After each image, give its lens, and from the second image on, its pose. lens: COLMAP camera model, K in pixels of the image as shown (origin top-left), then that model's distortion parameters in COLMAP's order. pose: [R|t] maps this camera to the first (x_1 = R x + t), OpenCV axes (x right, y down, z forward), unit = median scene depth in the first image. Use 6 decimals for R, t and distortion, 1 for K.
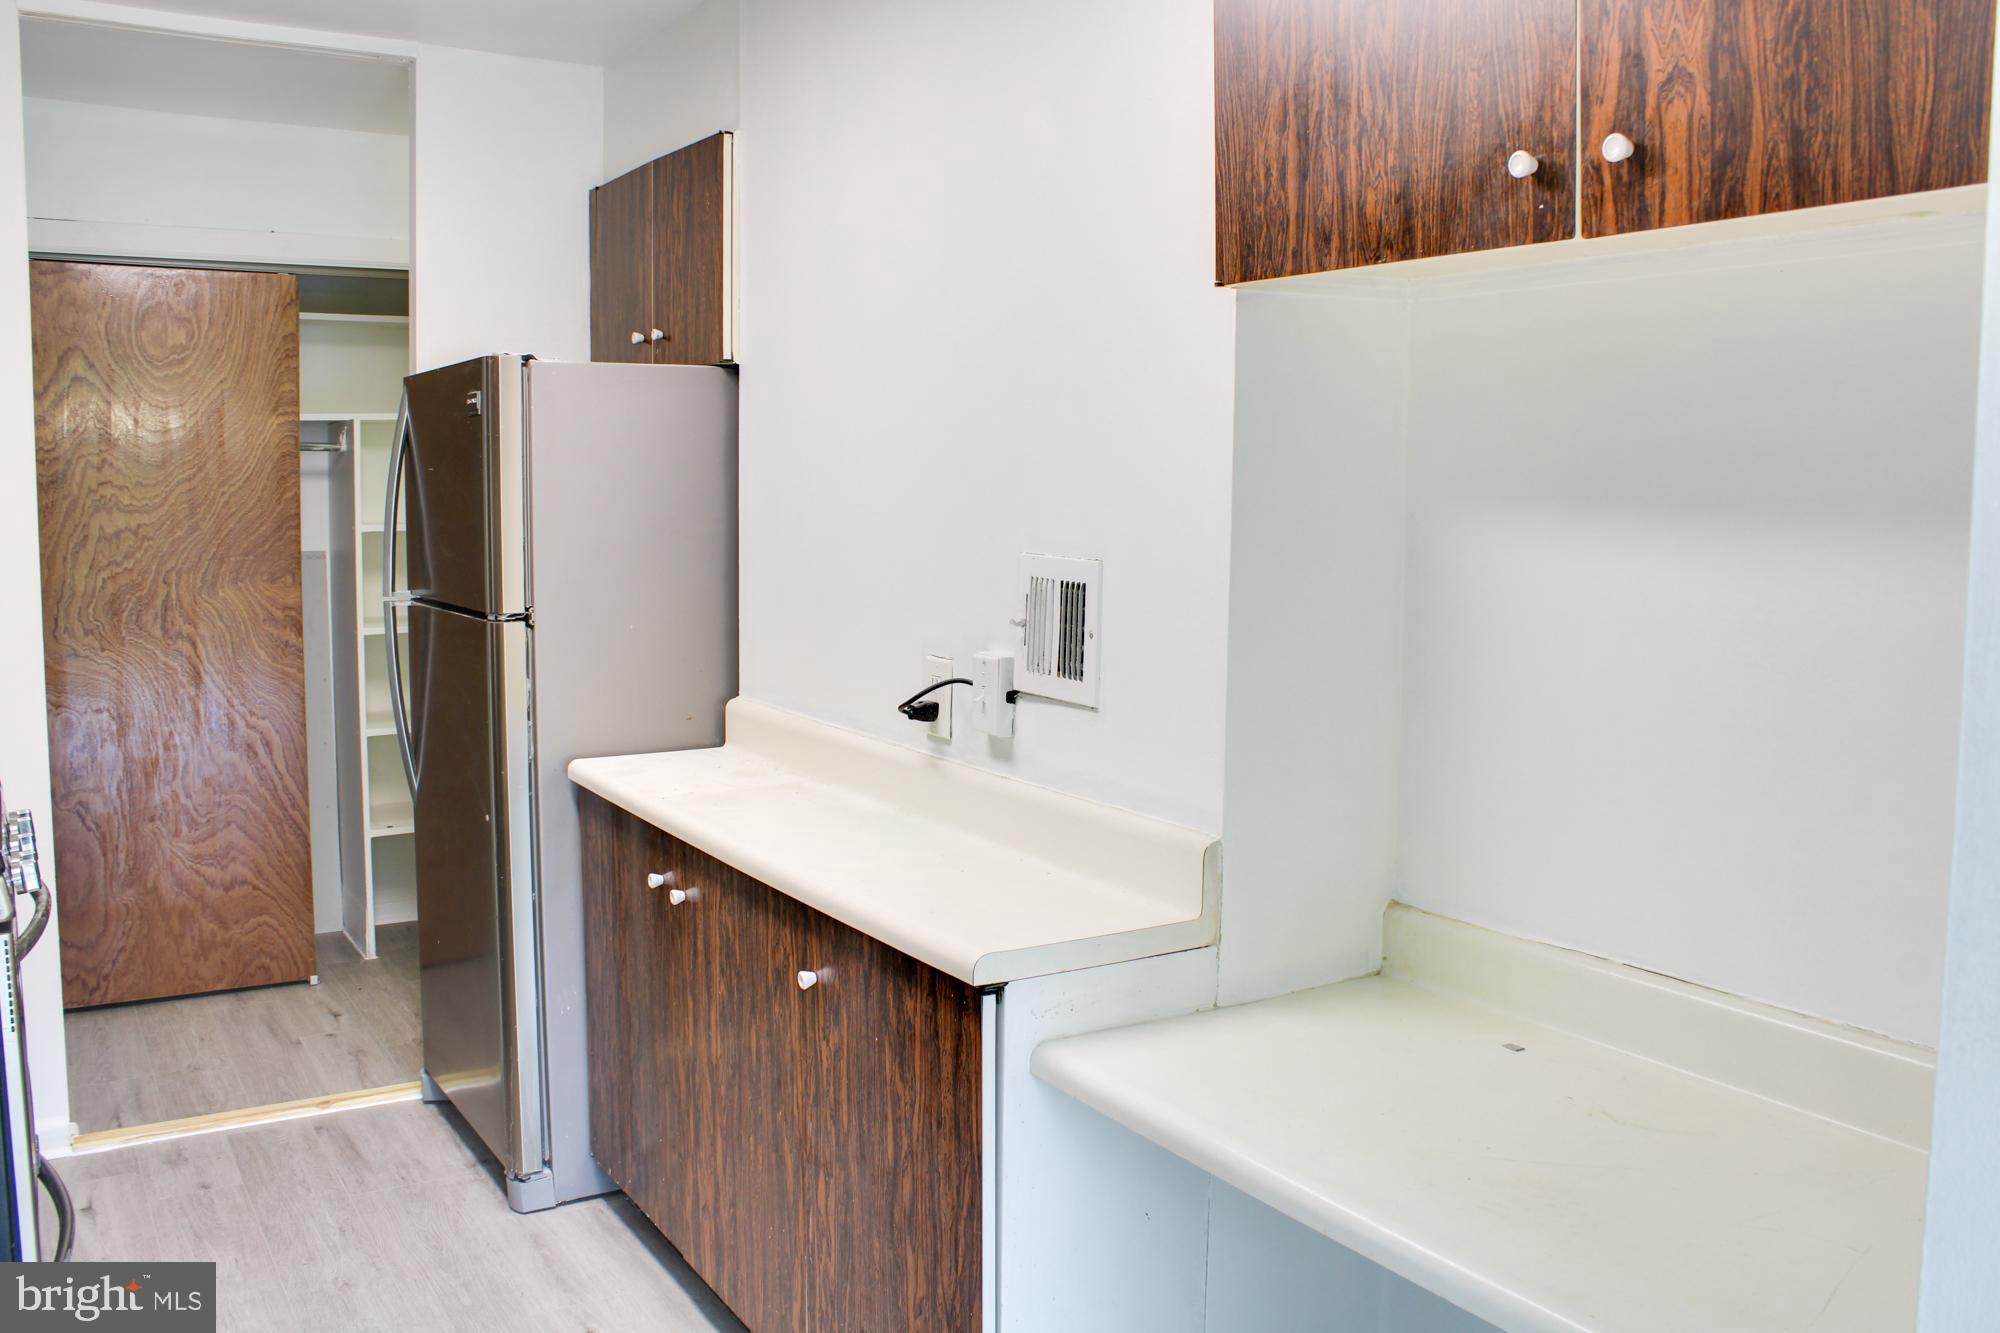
lens RADIAL K [[1658.0, 0, 961.3], [0, 1658.0, 655.4], [0, 0, 1]] dist [-0.159208, 0.149358]
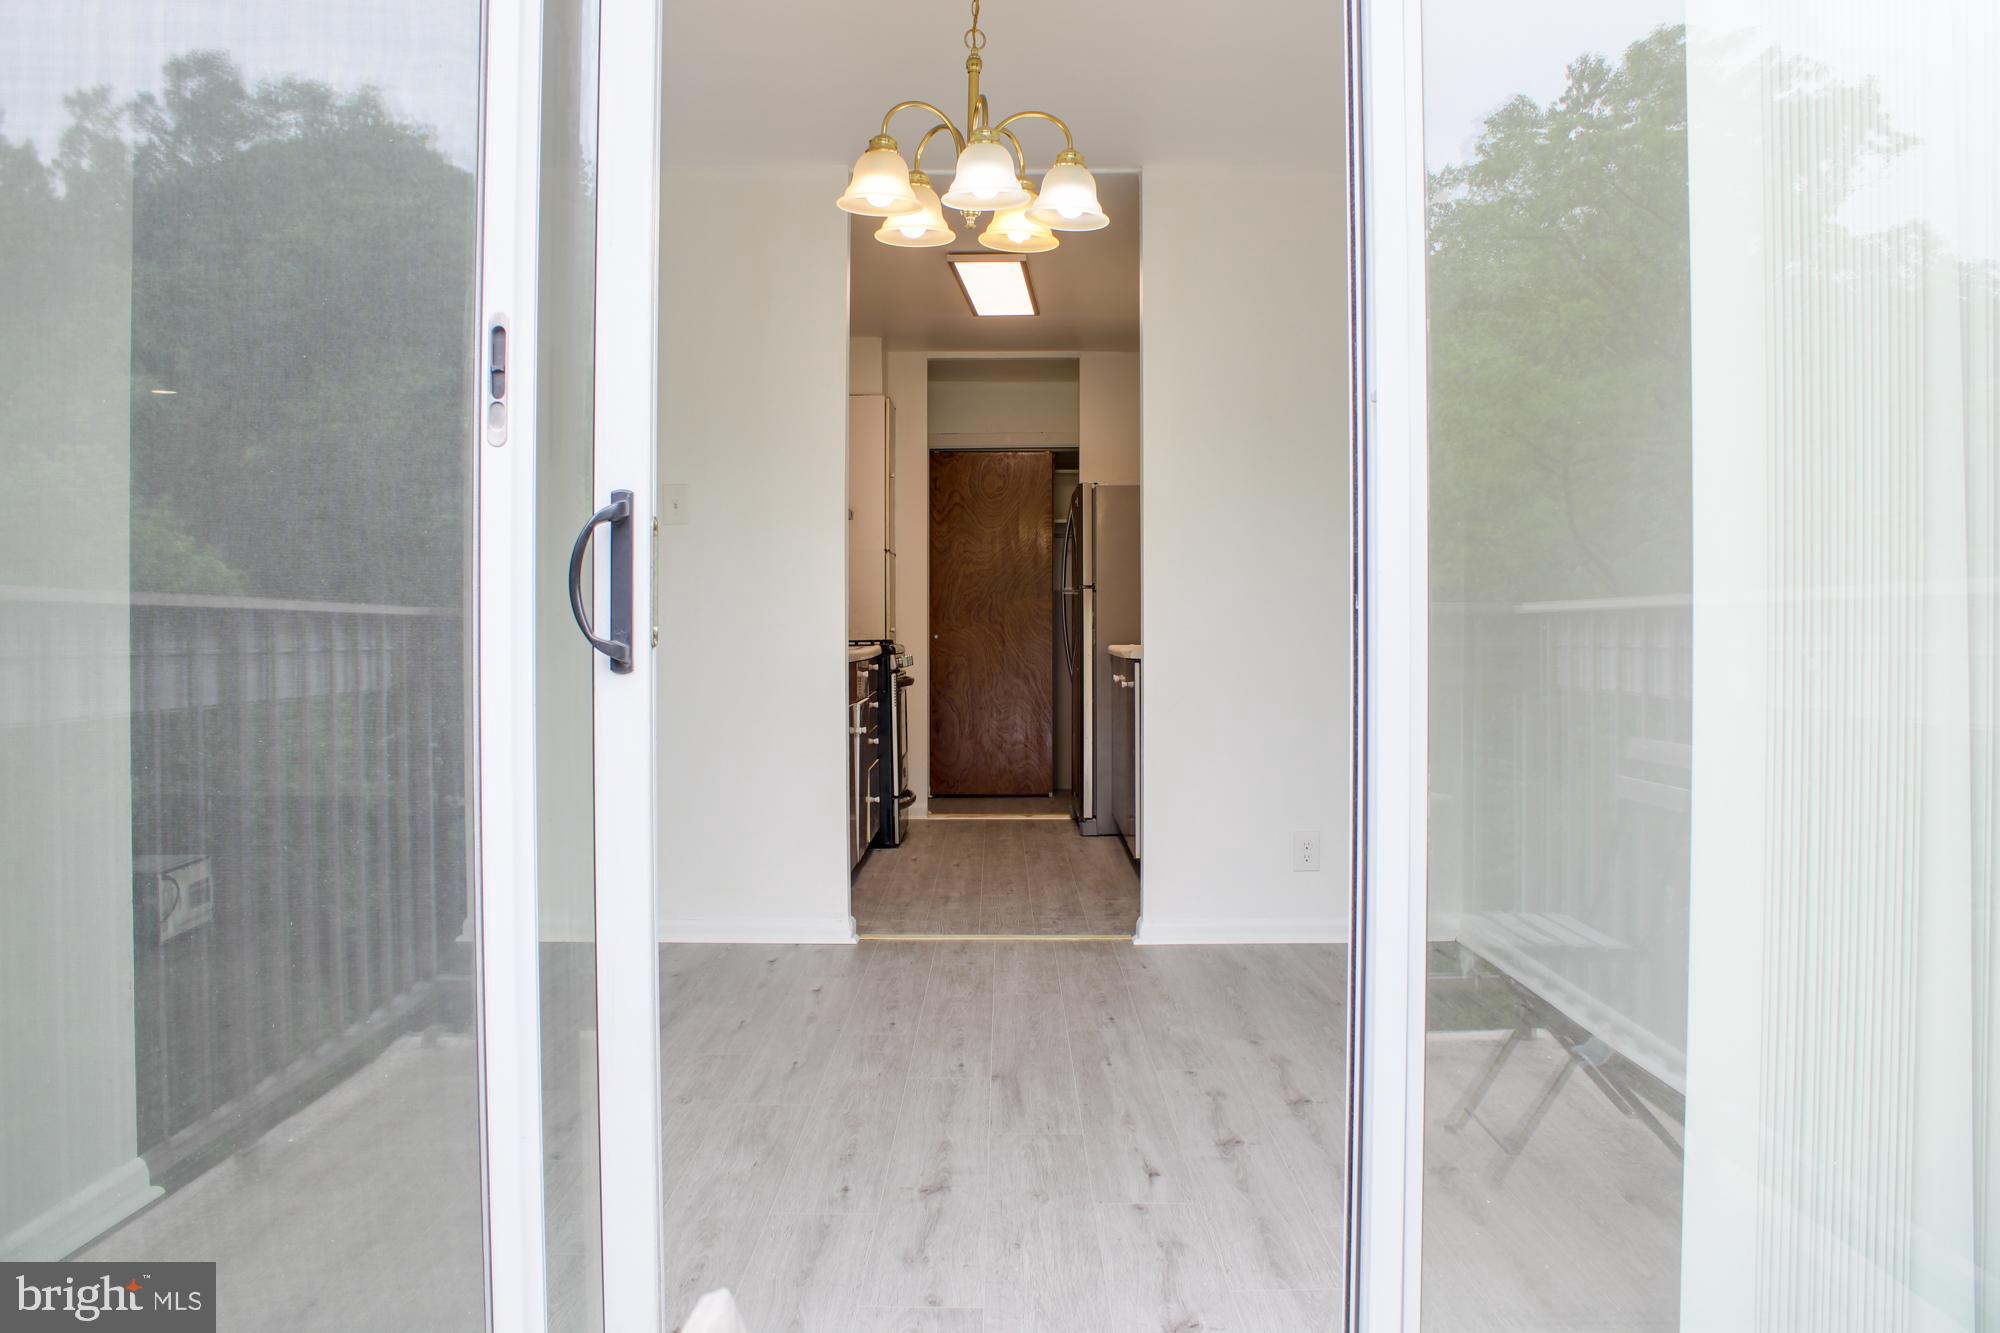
lens RADIAL K [[1700.1, 0, 995.1], [0, 1700.1, 652.1], [0, 0, 1]] dist [-0.166807, 0.150617]
pose [[0.852325, -0.004328, -0.522995, 0.714923], [-0.044906, 0.995667, -0.081424, 0.217975], [0.521081, 0.092886, 0.848438, -0.940028]]
